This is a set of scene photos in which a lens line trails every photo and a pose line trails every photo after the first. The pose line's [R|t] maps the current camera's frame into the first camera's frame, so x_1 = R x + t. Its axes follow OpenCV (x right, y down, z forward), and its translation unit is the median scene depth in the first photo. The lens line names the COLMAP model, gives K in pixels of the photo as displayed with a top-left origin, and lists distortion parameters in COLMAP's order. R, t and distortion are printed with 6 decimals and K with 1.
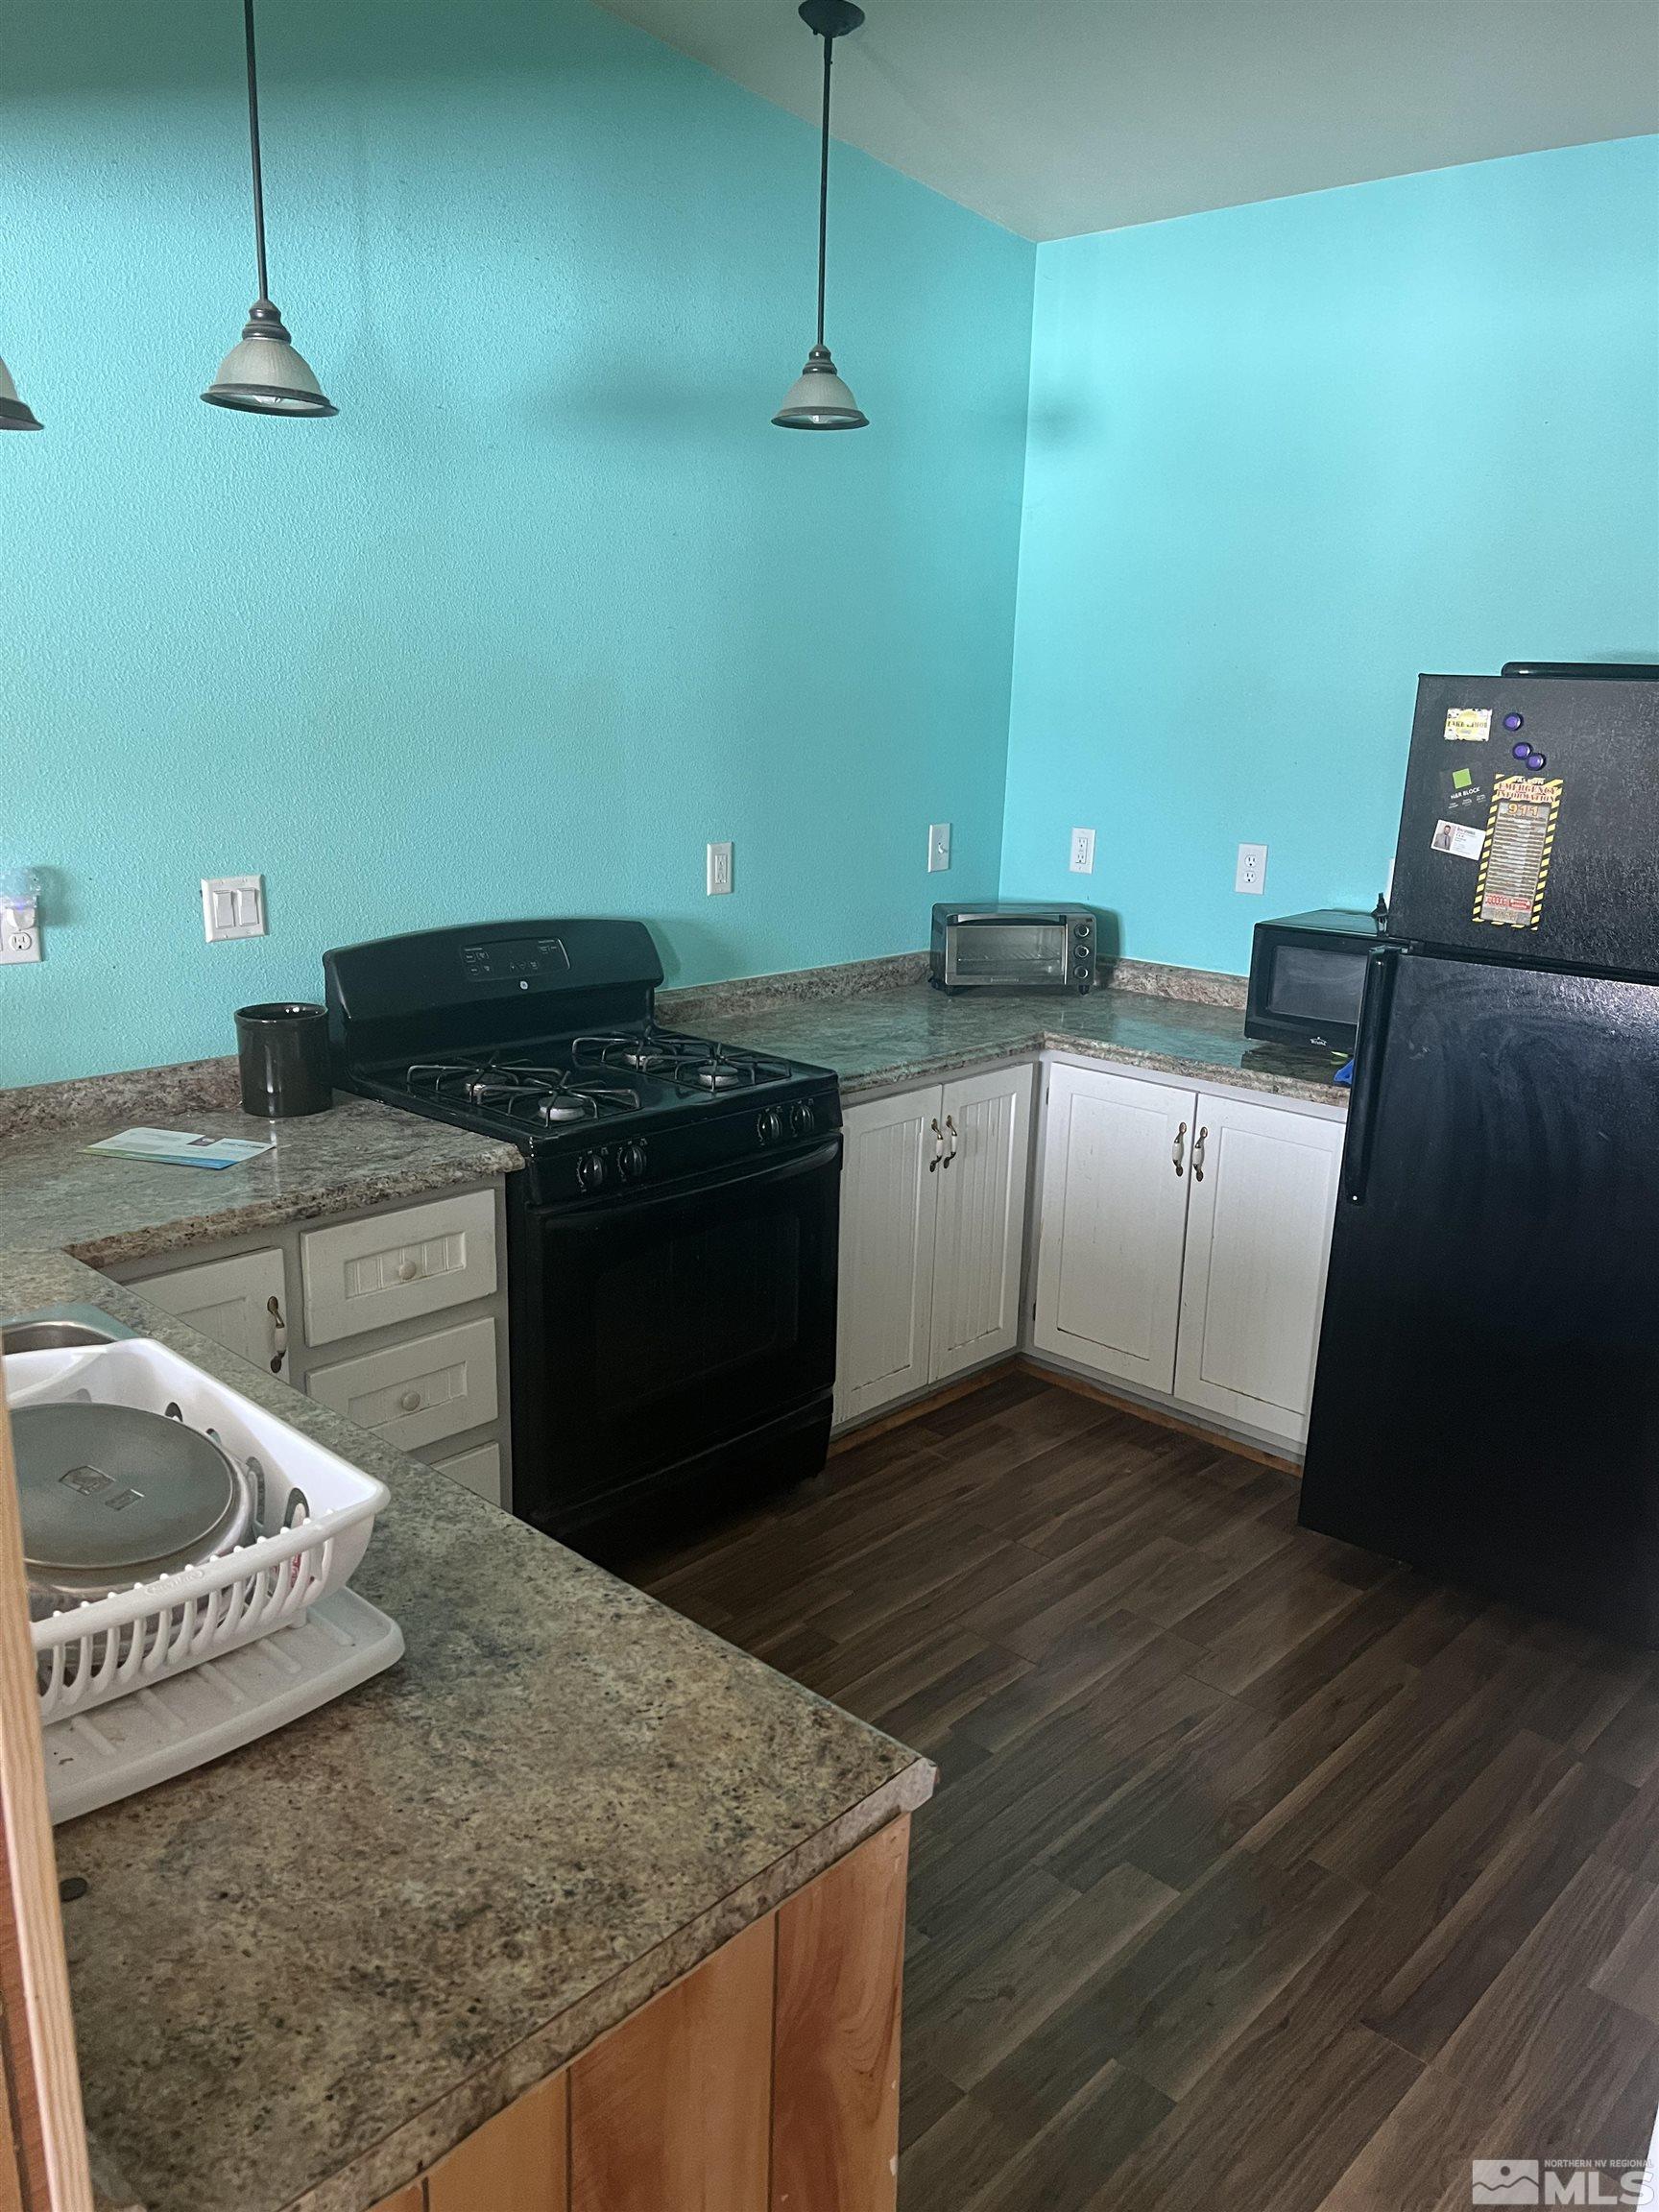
lens RADIAL K [[1667.3, 0, 825.7], [0, 1667.3, 1106.4], [0, 0, 1]] dist [0.026915, -0.000528]
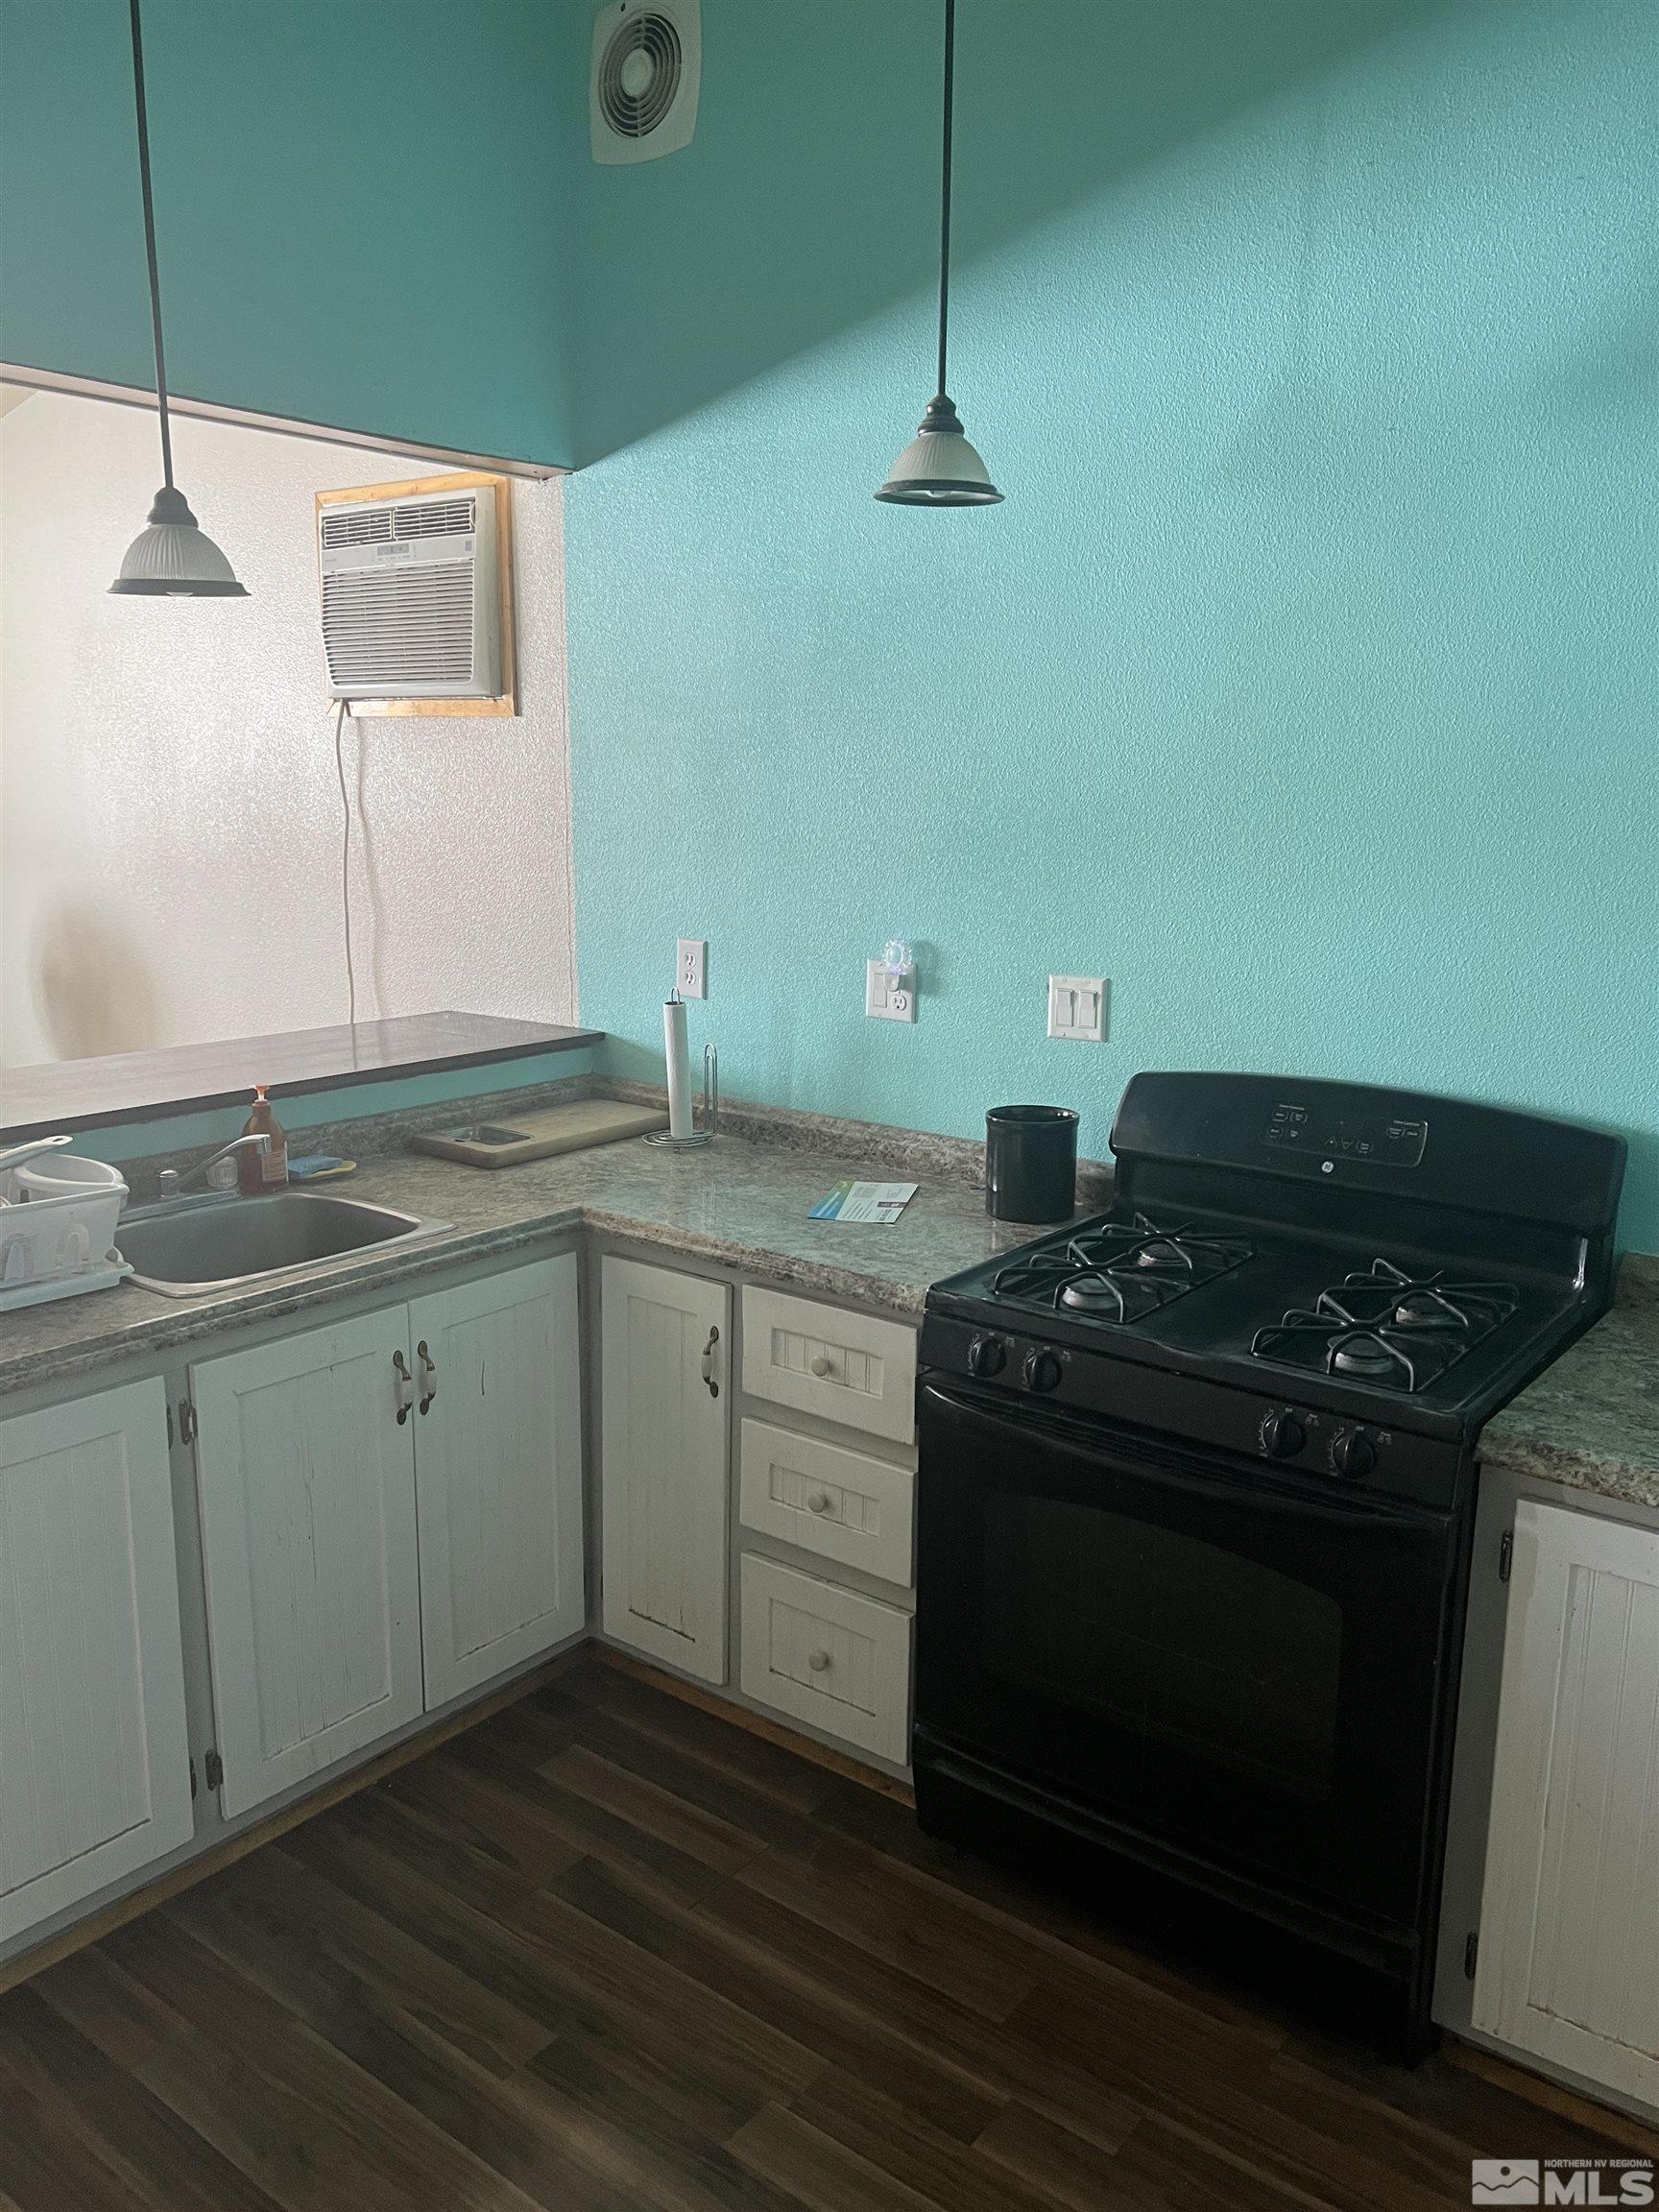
lens RADIAL K [[1667.3, 0, 827.4], [0, 1667.3, 1110.4], [0, 0, 1]] dist [0.026915, -0.000528]
pose [[0.107687, 0.178102, -0.978102, 0.652287], [-0.257091, 0.955348, 0.145653, -0.180695], [0.960368, 0.235777, 0.148667, 0.792124]]
